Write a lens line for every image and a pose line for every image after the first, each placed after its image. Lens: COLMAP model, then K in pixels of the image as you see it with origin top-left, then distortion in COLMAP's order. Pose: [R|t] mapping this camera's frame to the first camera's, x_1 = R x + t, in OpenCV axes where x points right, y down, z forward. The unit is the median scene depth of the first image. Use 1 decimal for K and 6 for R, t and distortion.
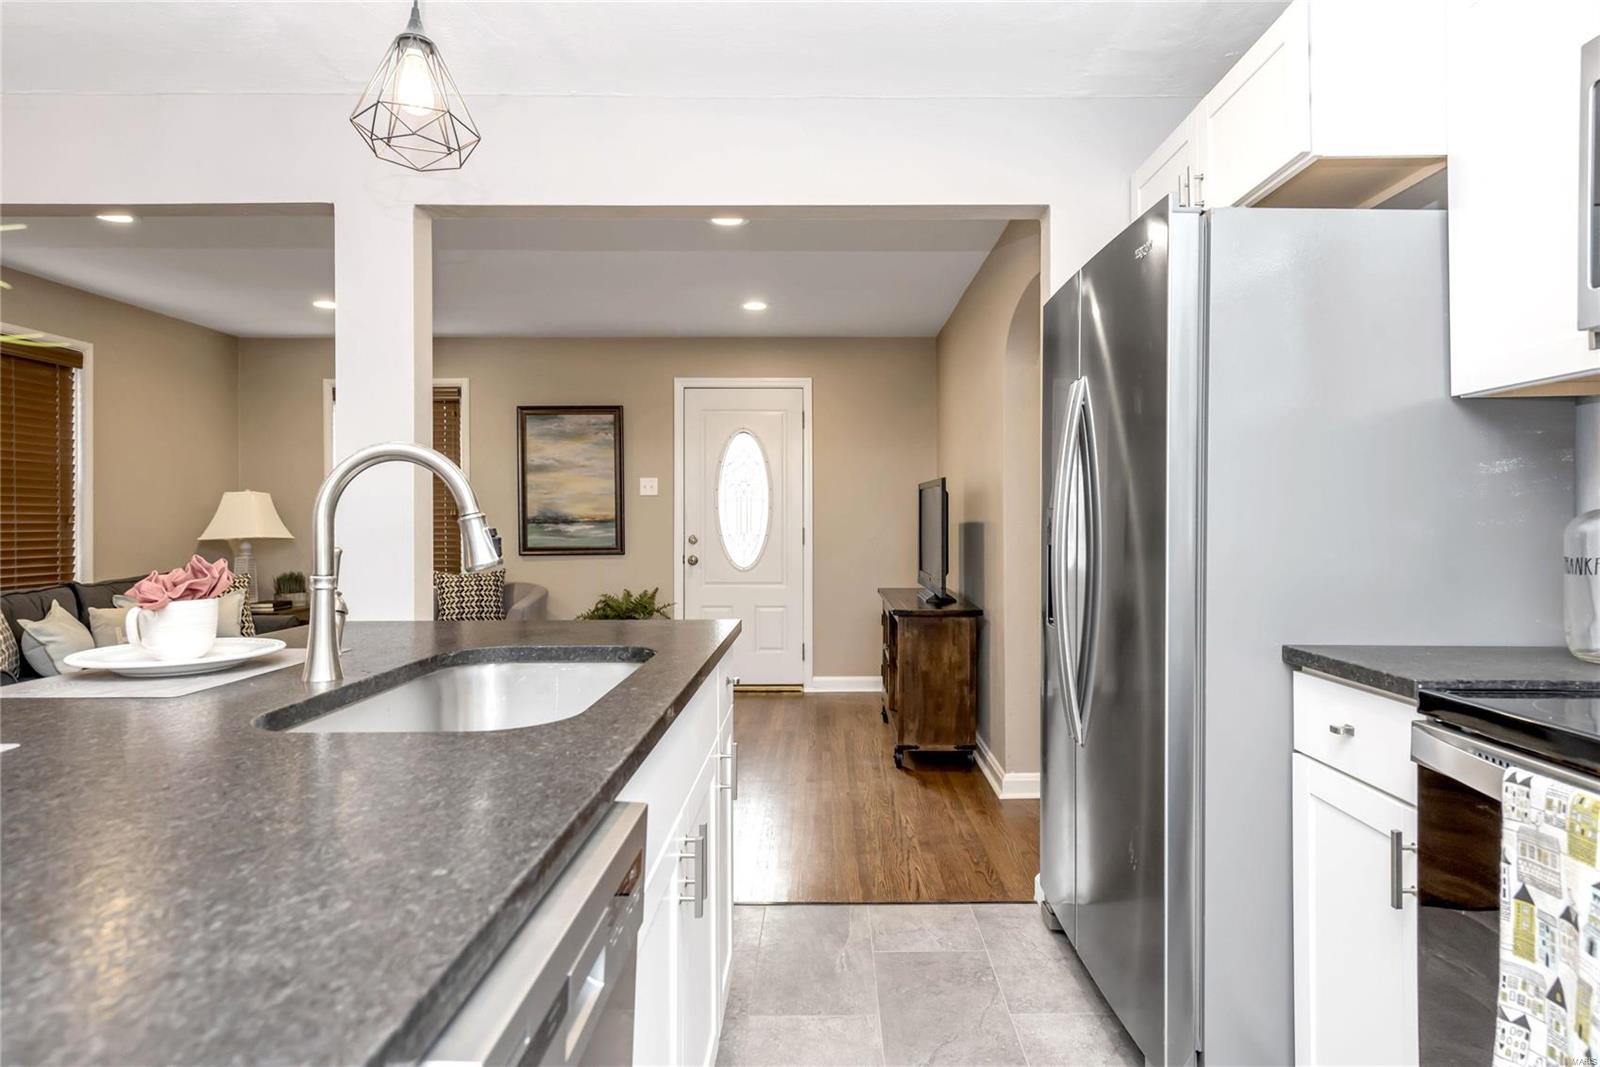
lens RADIAL K [[905.1, 0, 832.8], [0, 905.1, 519.7], [0, 0, 1]] dist [0.015654, -0.003297]
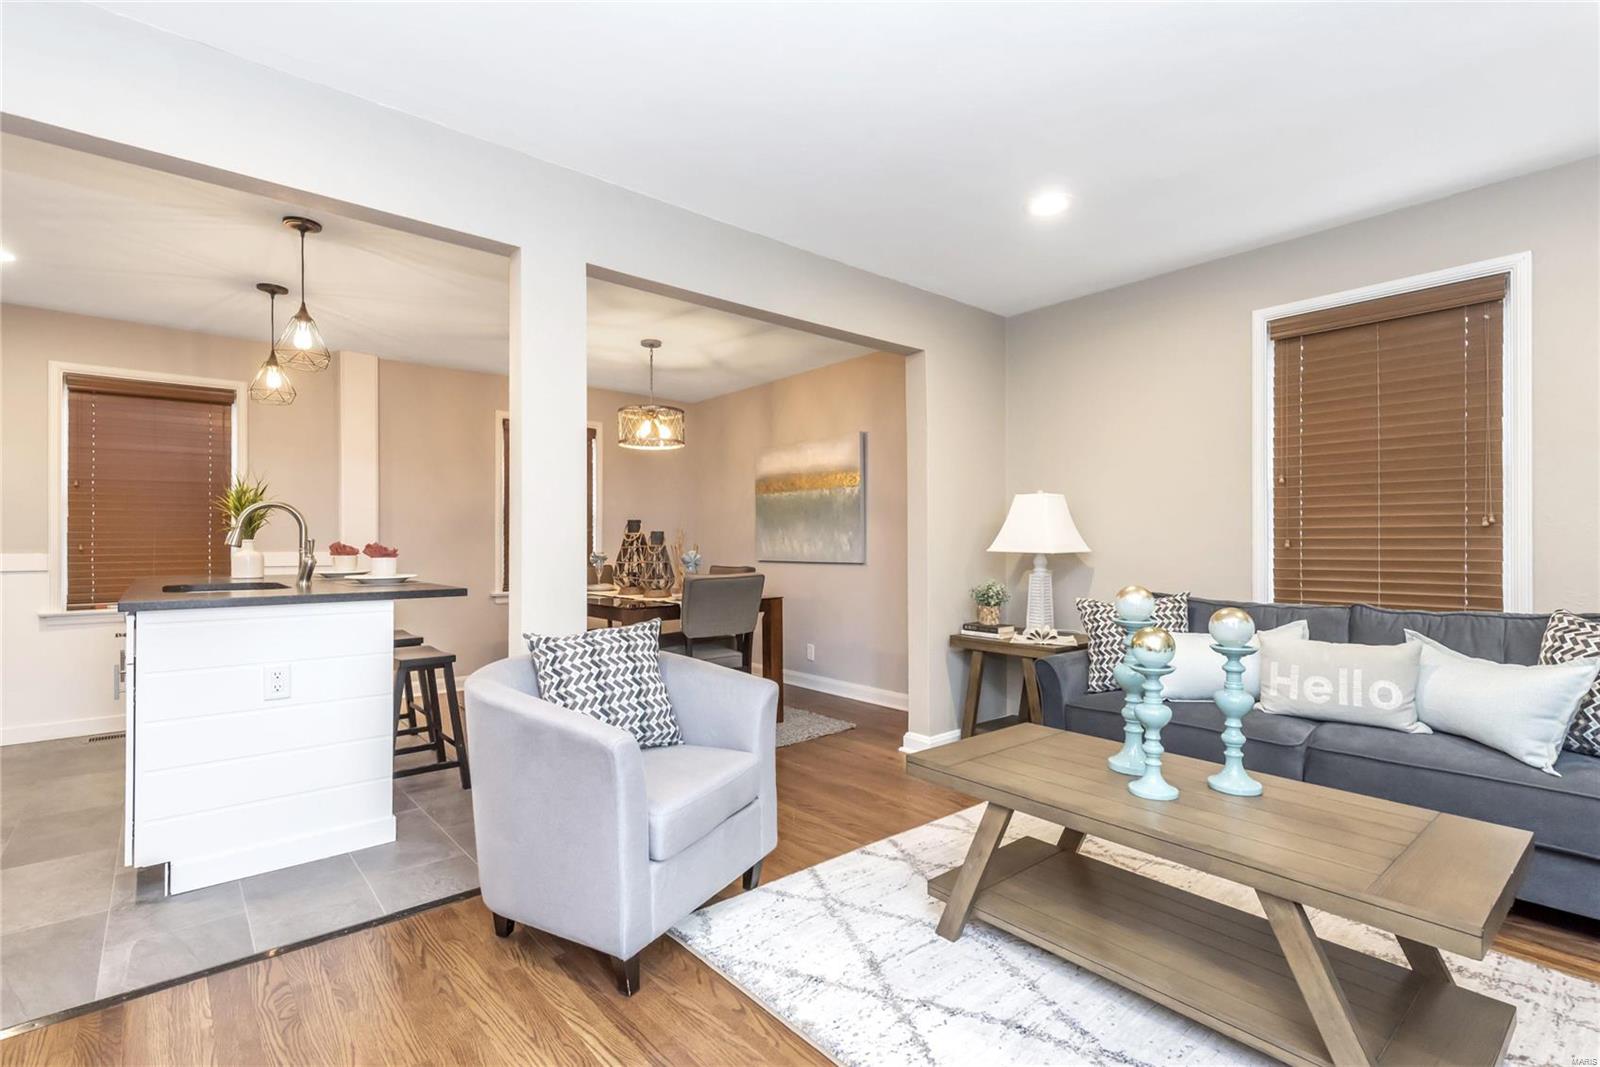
lens RADIAL K [[731.7, 0, 803.4], [0, 731.7, 541.9], [0, 0, 1]] dist [0.013372, -0.000929]
pose [[-0.761432, 0.003120, -0.648237, -0.066870], [0.004215, 0.999991, -0.000138, 0.012707], [0.648231, -0.002838, -0.761439, 0.999456]]
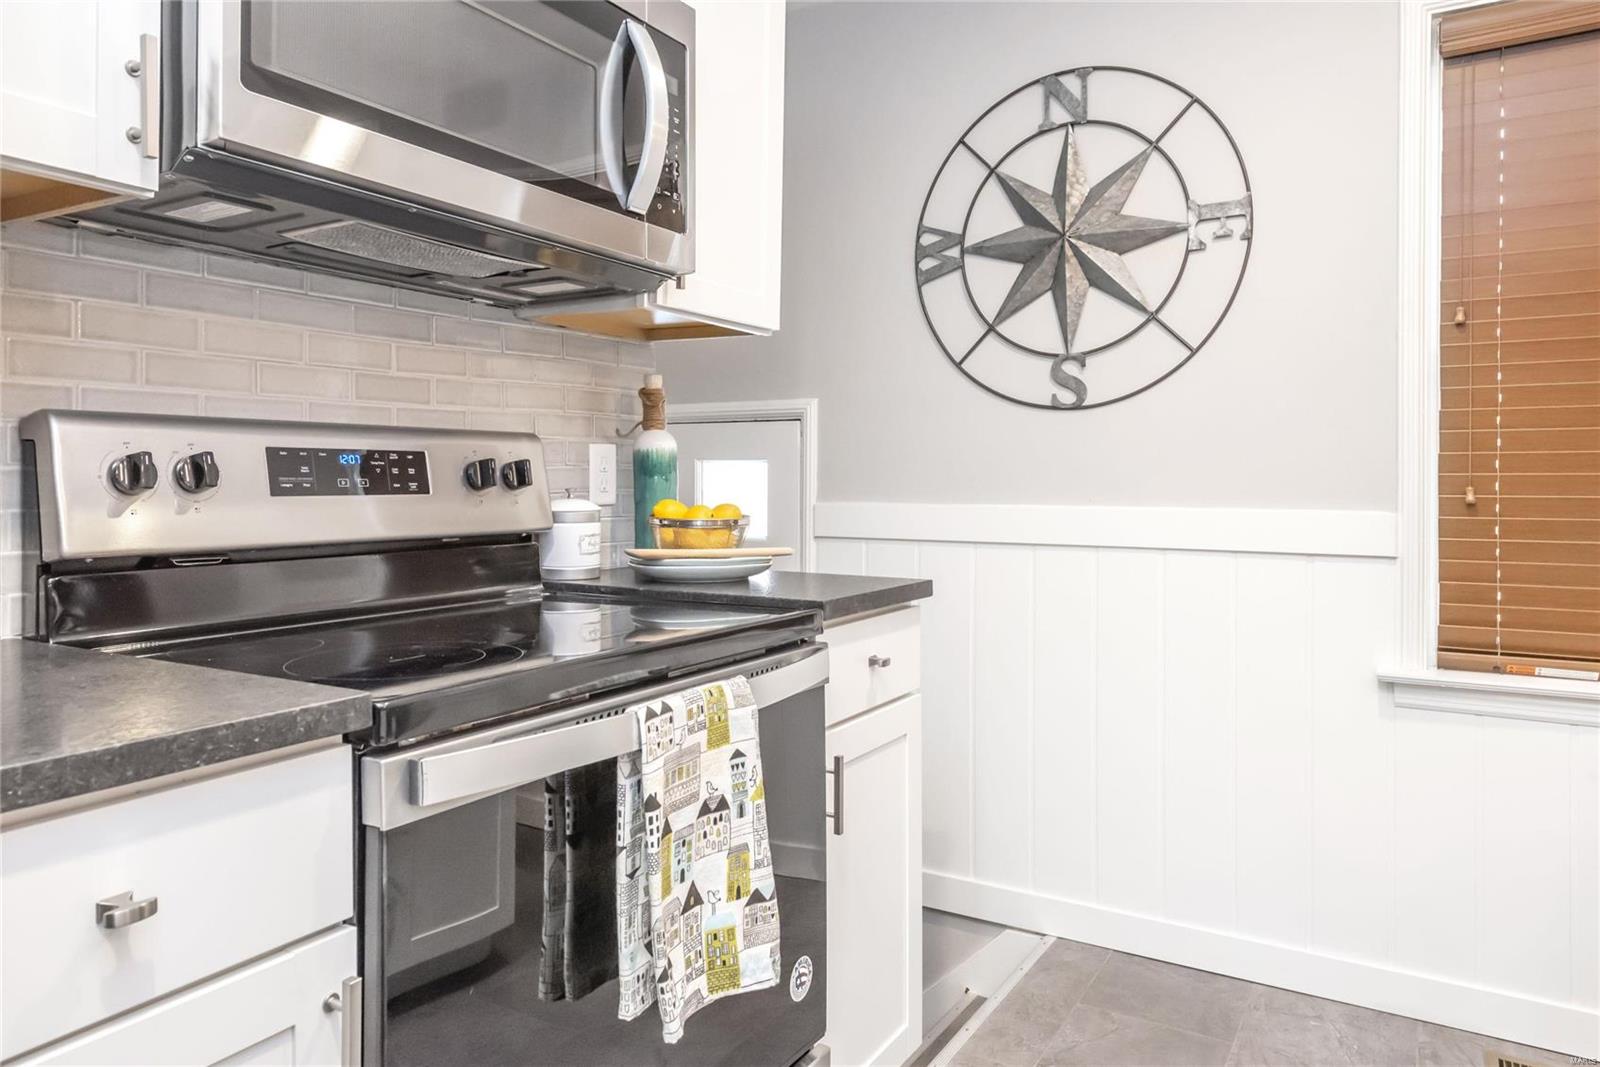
lens RADIAL K [[1091.9, 0, 806.2], [0, 1091.9, 484.3], [0, 0, 1]] dist [0.017615, -0.001755]
pose [[-0.857982, -0.002275, 0.513676, 0.011642], [-0.001697, 0.999997, 0.001595, 0.010886], [-0.513678, 0.000497, -0.857983, 0.371206]]
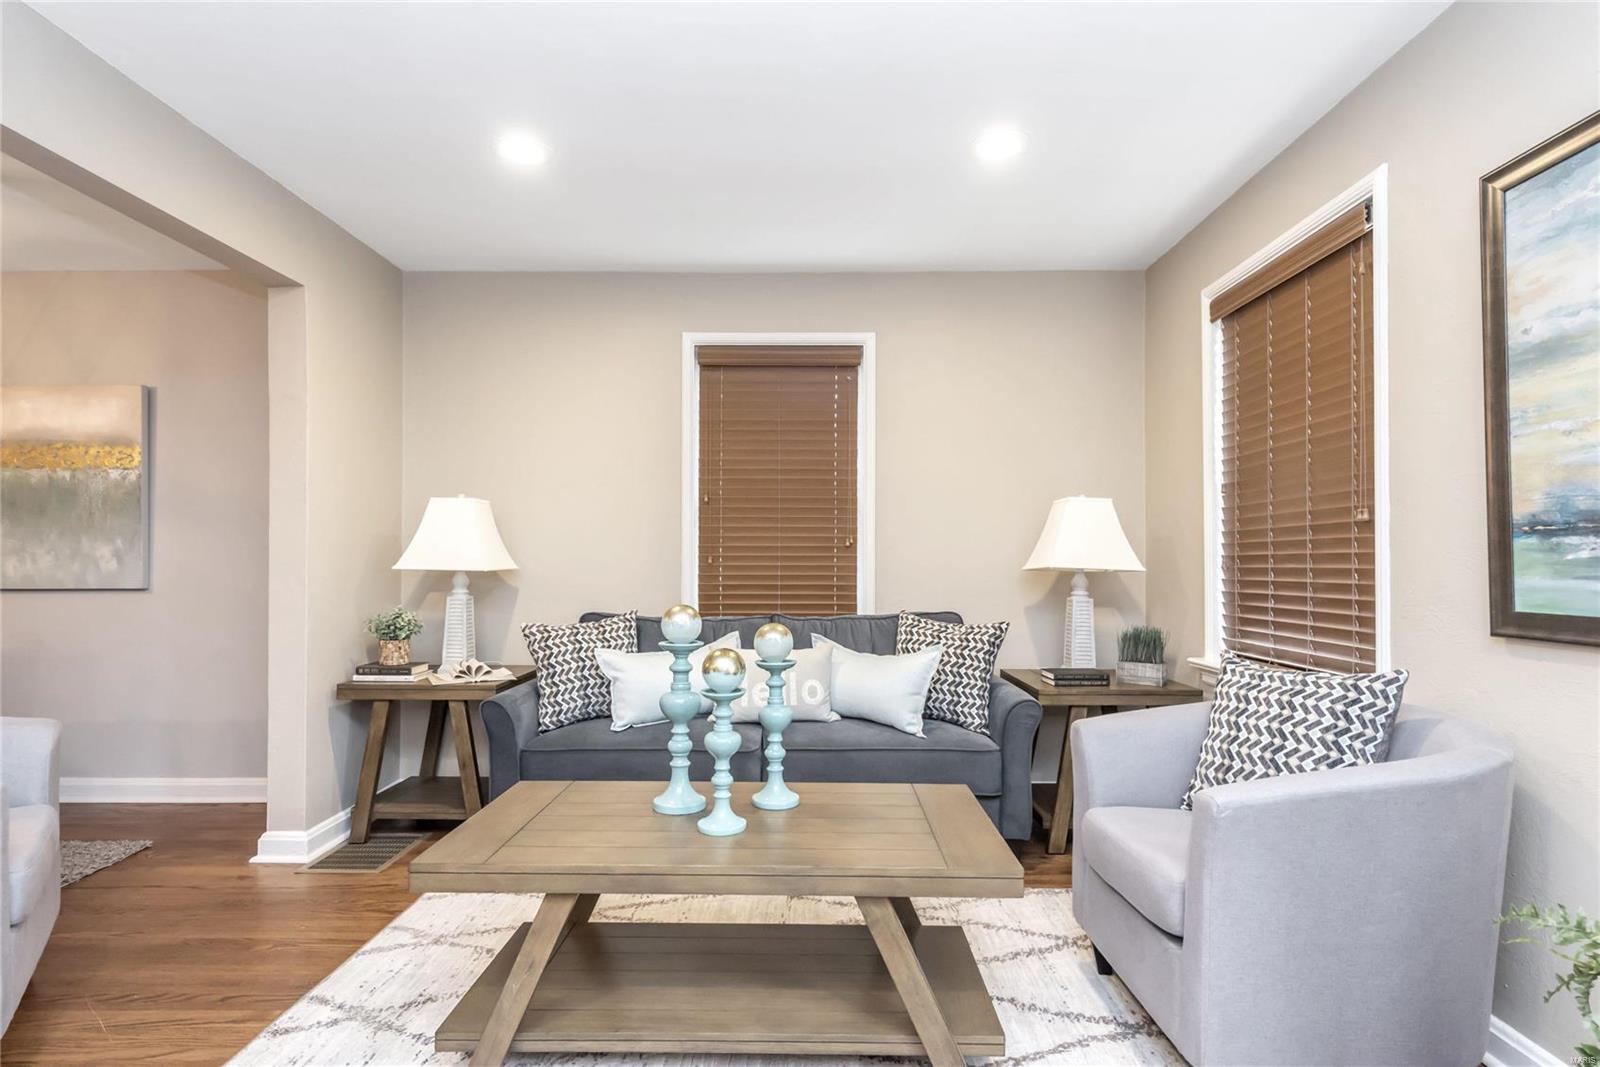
lens RADIAL K [[810.4, 0, 798.3], [0, 810.4, 552.2], [0, 0, 1]] dist [0.020272, -0.011907]
pose [[-0.013160, -0.005908, -0.999896, -0.061613], [-0.001387, 0.999982, -0.005890, 0.013249], [0.999912, 0.001309, -0.013168, 0.881600]]
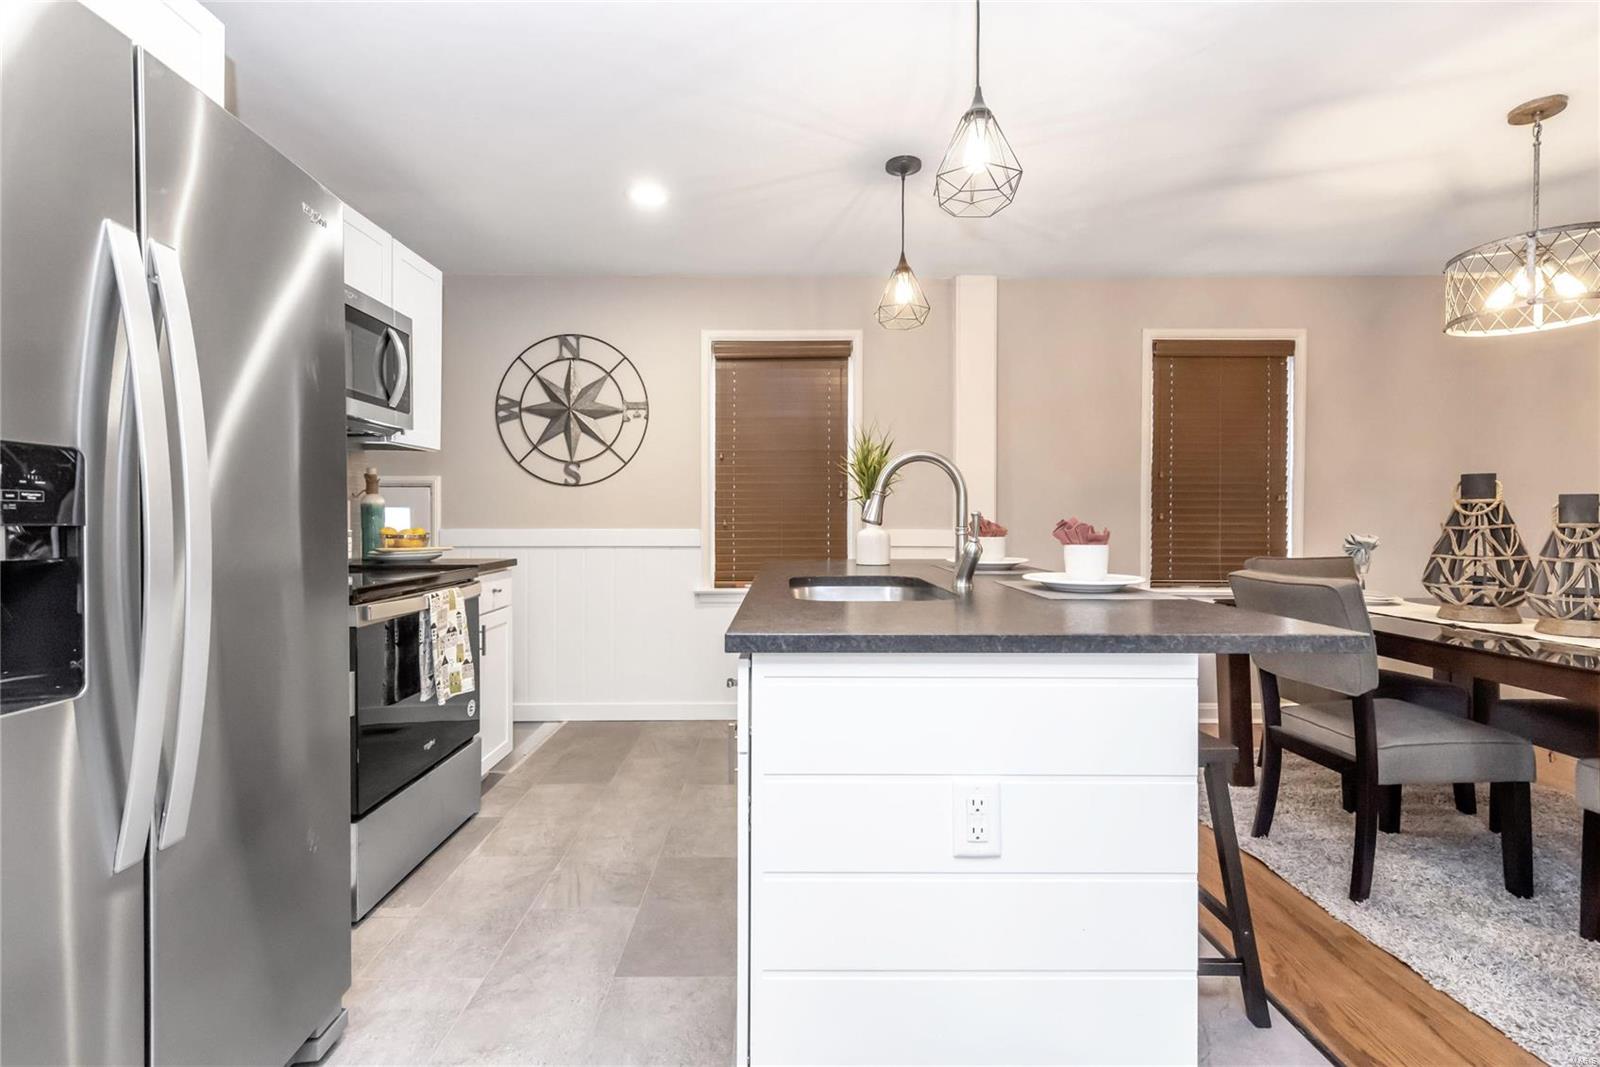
lens RADIAL K [[726.3, 0, 801.7], [0, 726.3, 526.5], [0, 0, 1]] dist [0.013189, -0.000644]
pose [[-0.999955, 0.001990, -0.009329, -0.063051], [0.001907, 0.999958, 0.008934, 0.012517], [0.009346, 0.008915, -0.999917, 0.630195]]
